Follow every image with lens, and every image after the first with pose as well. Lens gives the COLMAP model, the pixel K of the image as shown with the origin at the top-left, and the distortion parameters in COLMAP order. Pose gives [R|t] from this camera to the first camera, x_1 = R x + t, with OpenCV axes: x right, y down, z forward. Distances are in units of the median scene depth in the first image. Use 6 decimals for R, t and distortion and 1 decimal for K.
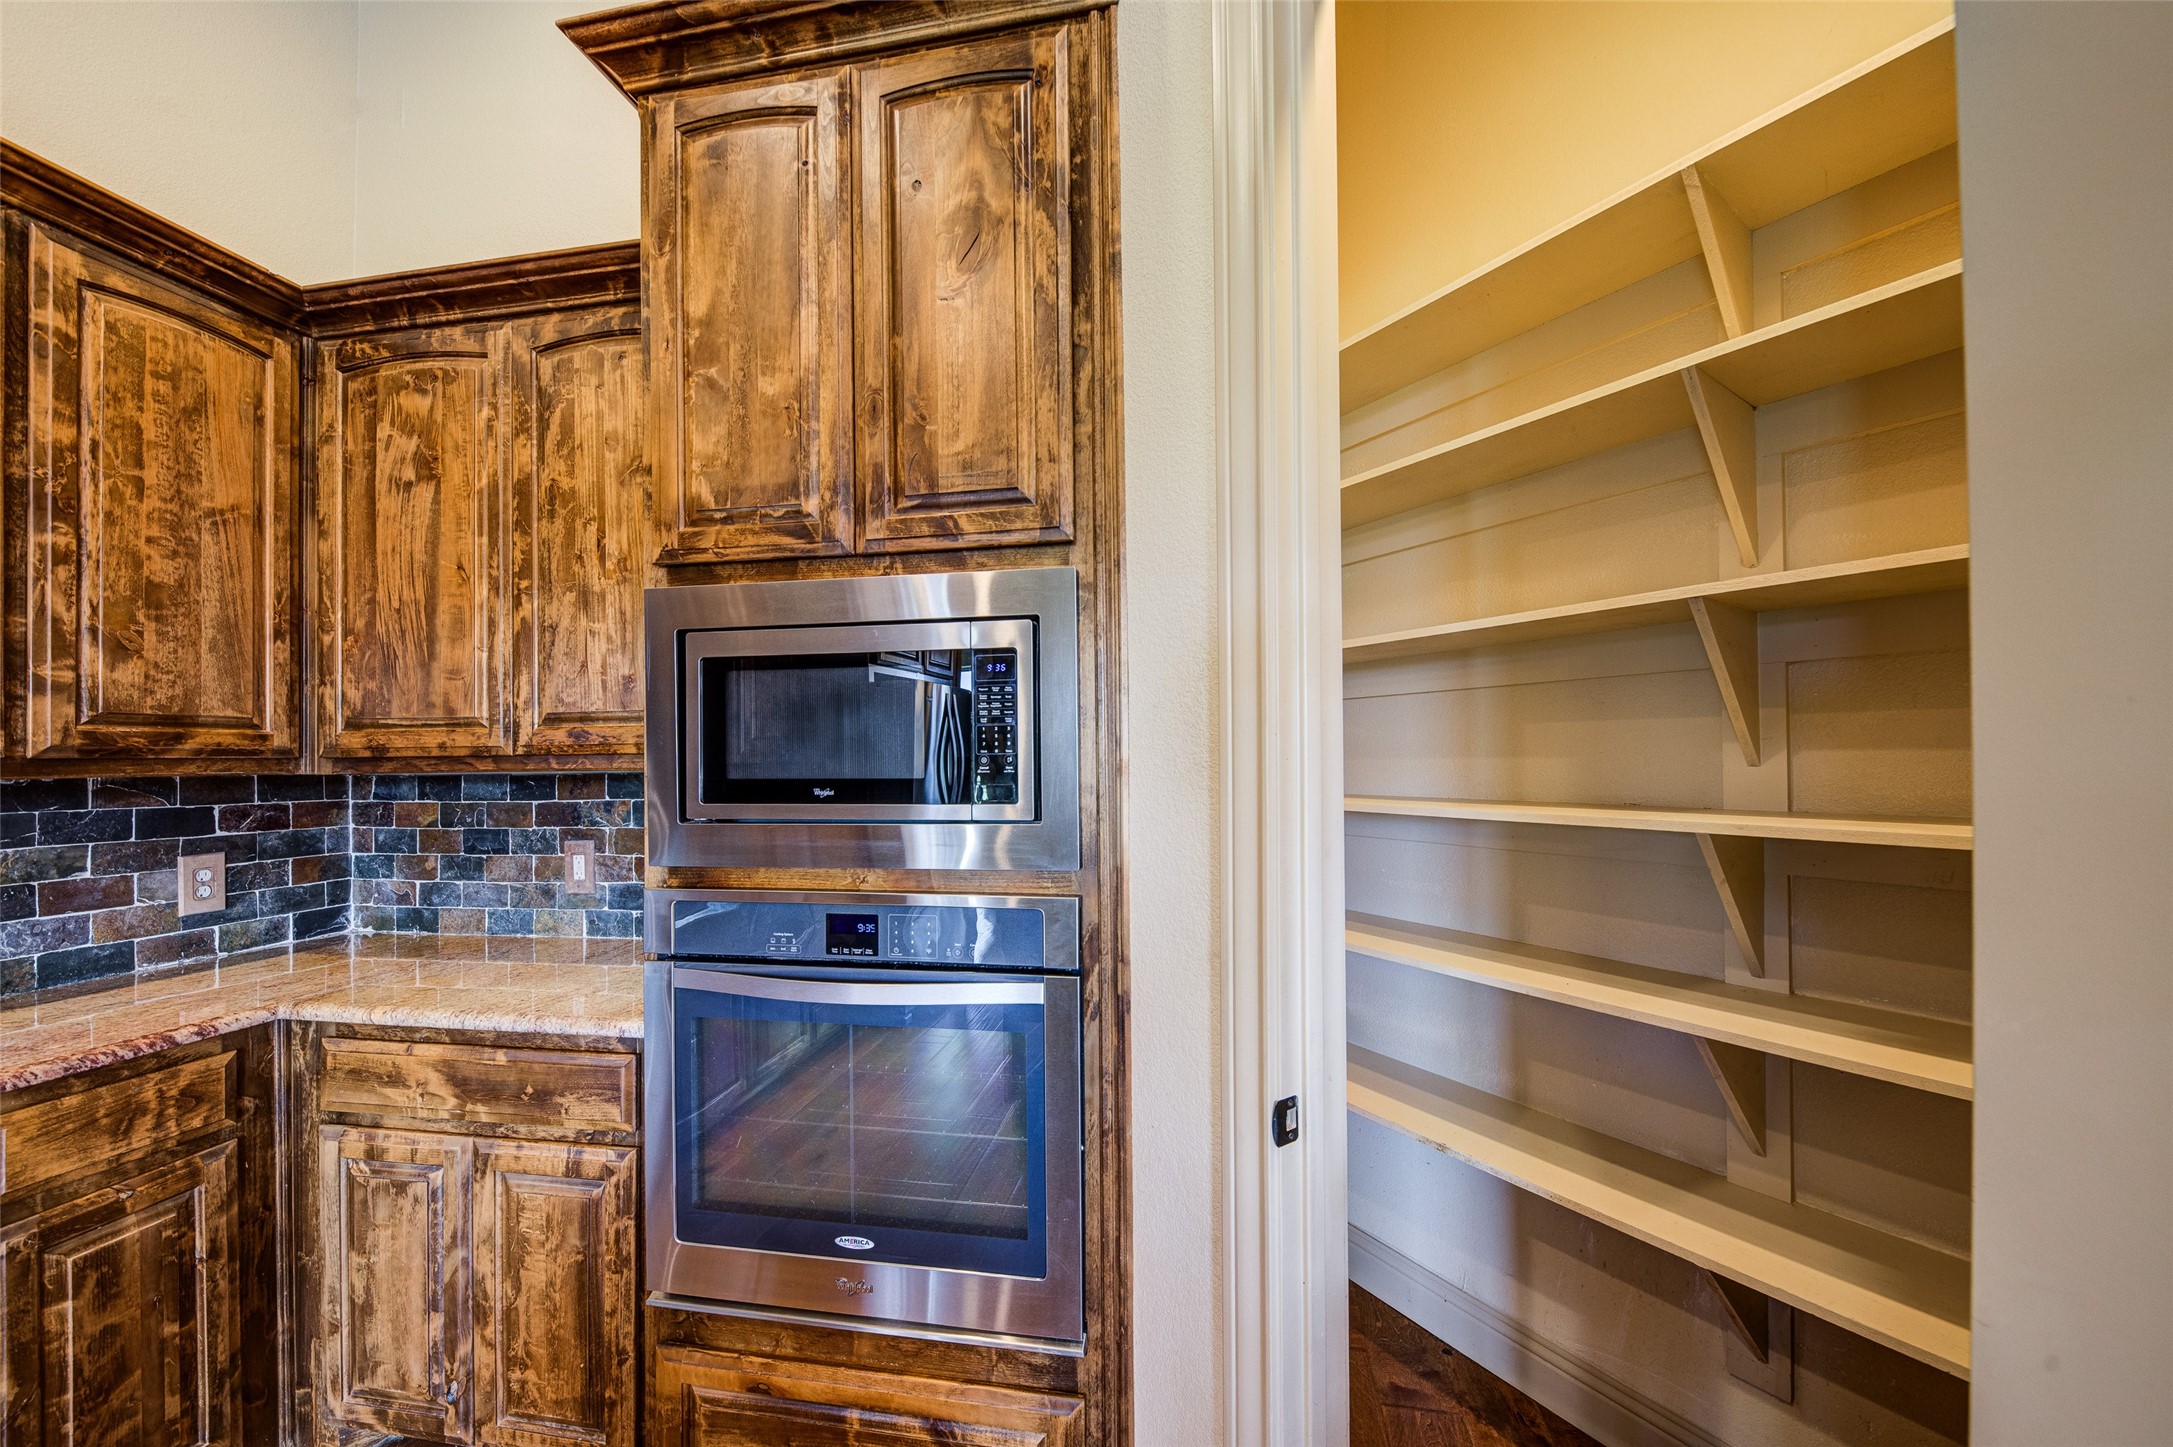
lens RADIAL K [[774.2, 0, 1113.5], [0, 774.2, 753.8], [0, 0, 1]] dist [-0.000883, -0.000153]
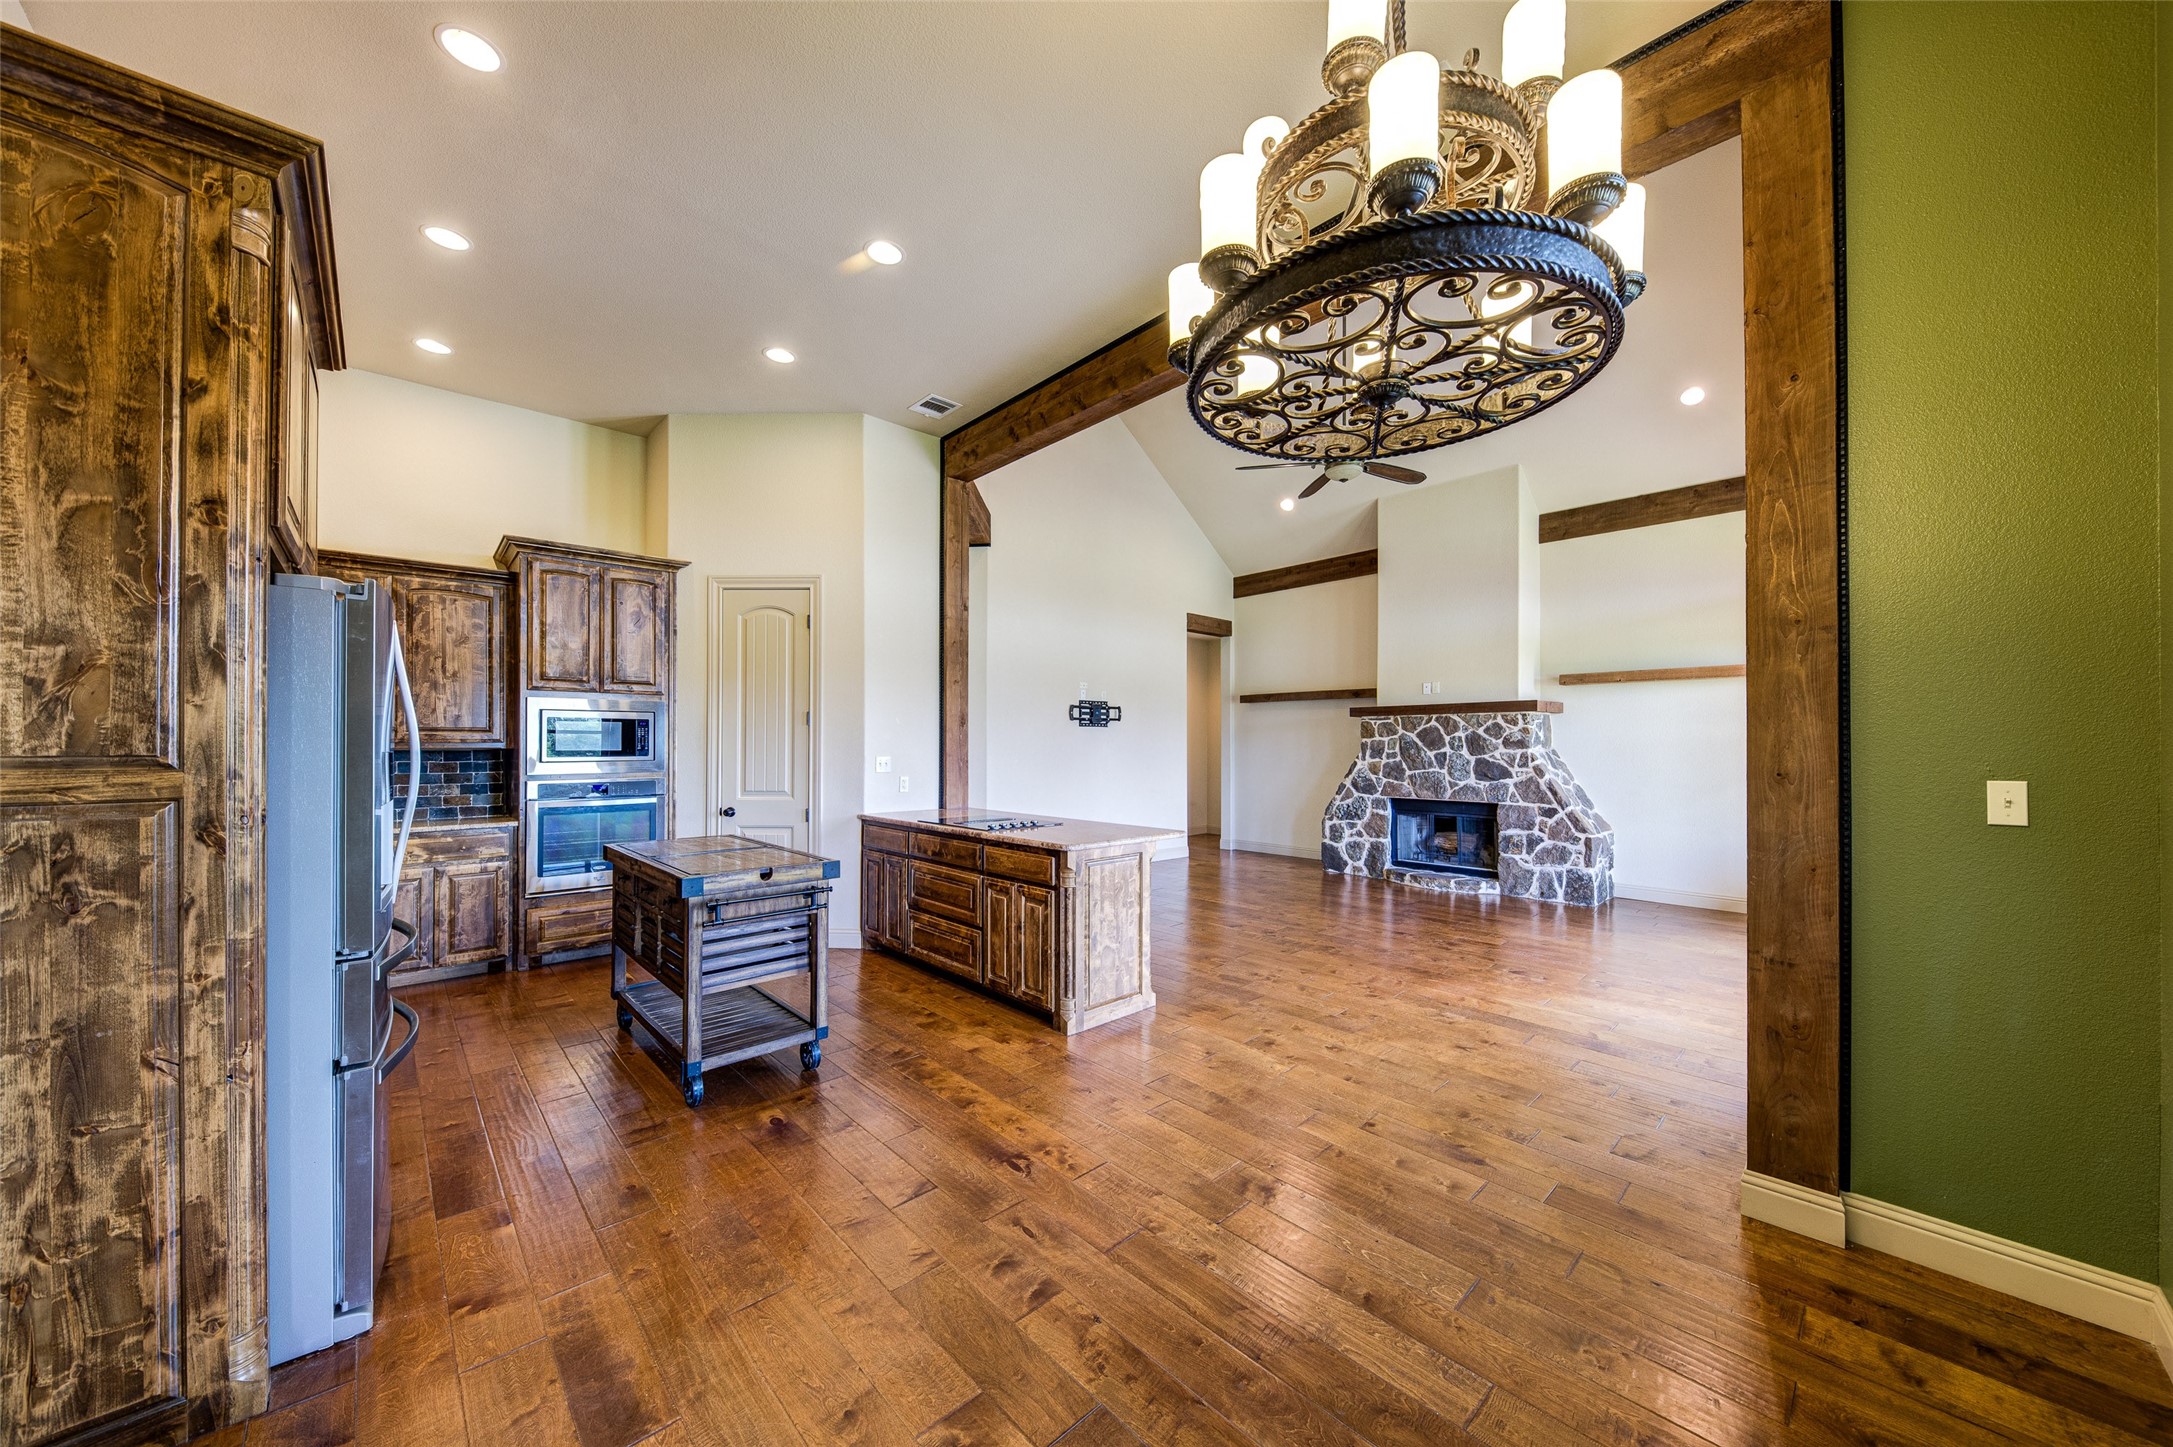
lens RADIAL K [[758.8, 0, 1093.6], [0, 758.8, 736.8], [0, 0, 1]] dist [0.000907, -0.000023]
pose [[0.615622, 0.016894, 0.787860, -1.367233], [-0.010816, 0.999857, -0.012989, -0.010124], [-0.787967, -0.000525, 0.615717, -2.498047]]
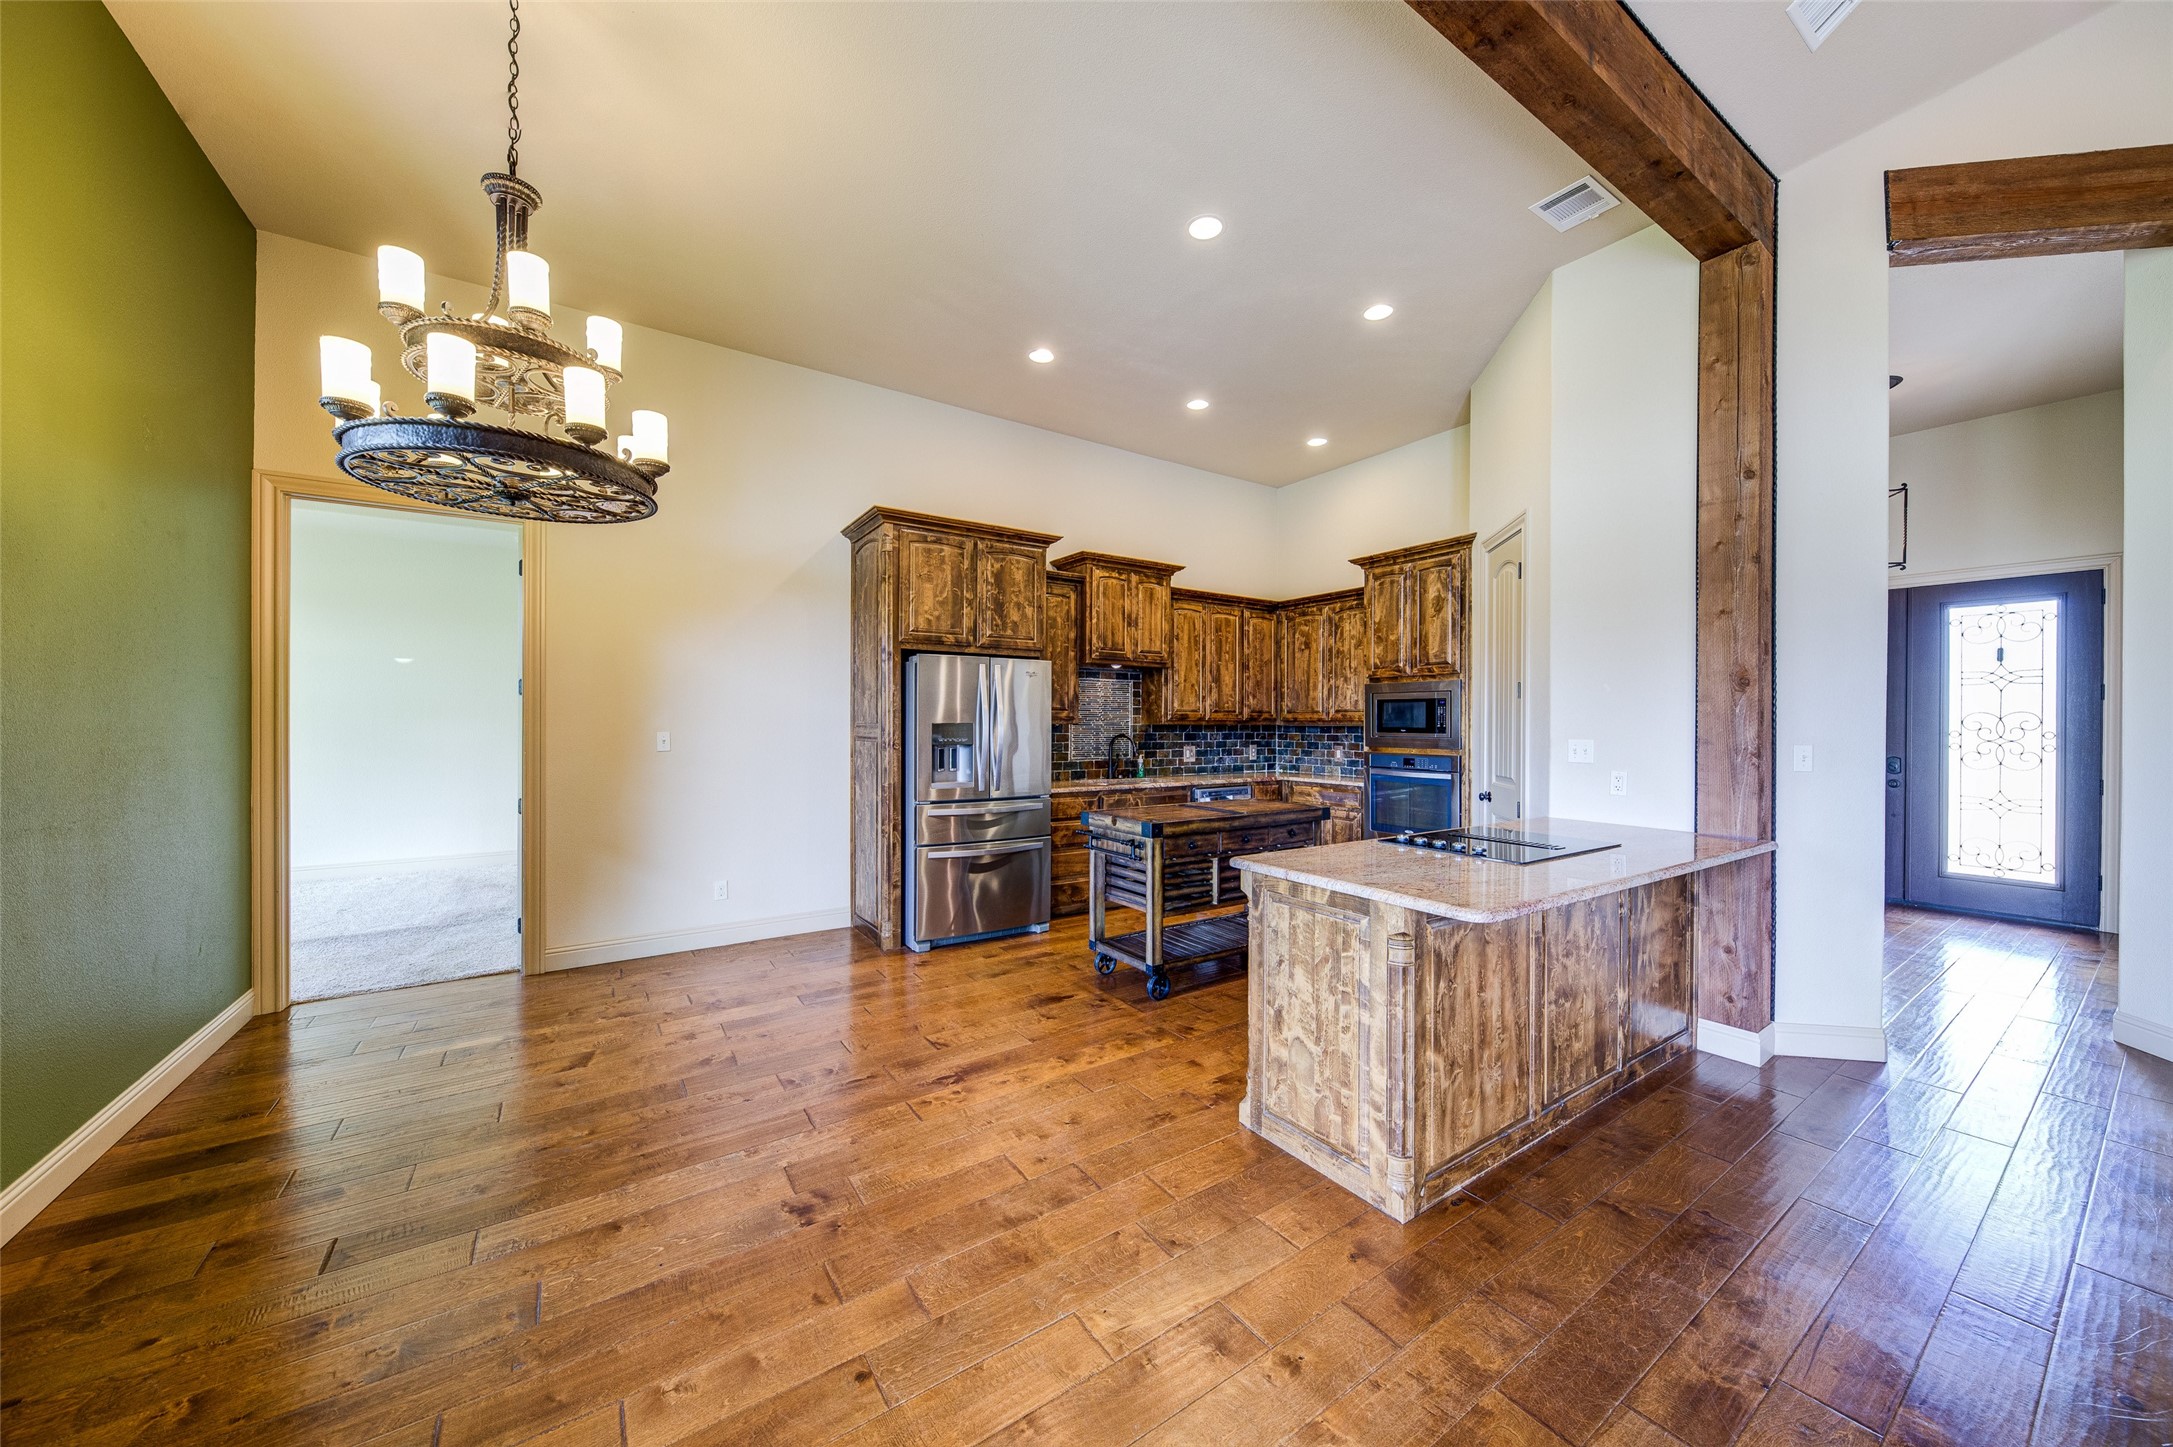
lens RADIAL K [[749.0, 0, 1099.0], [0, 749.0, 719.9], [0, 0, 1]] dist [-0.000347, -0.000061]
pose [[0.683842, 0.011308, -0.729543, 1.163840], [-0.006036, 0.999933, 0.009842, -0.031268], [0.729606, -0.002327, 0.683864, -2.384779]]
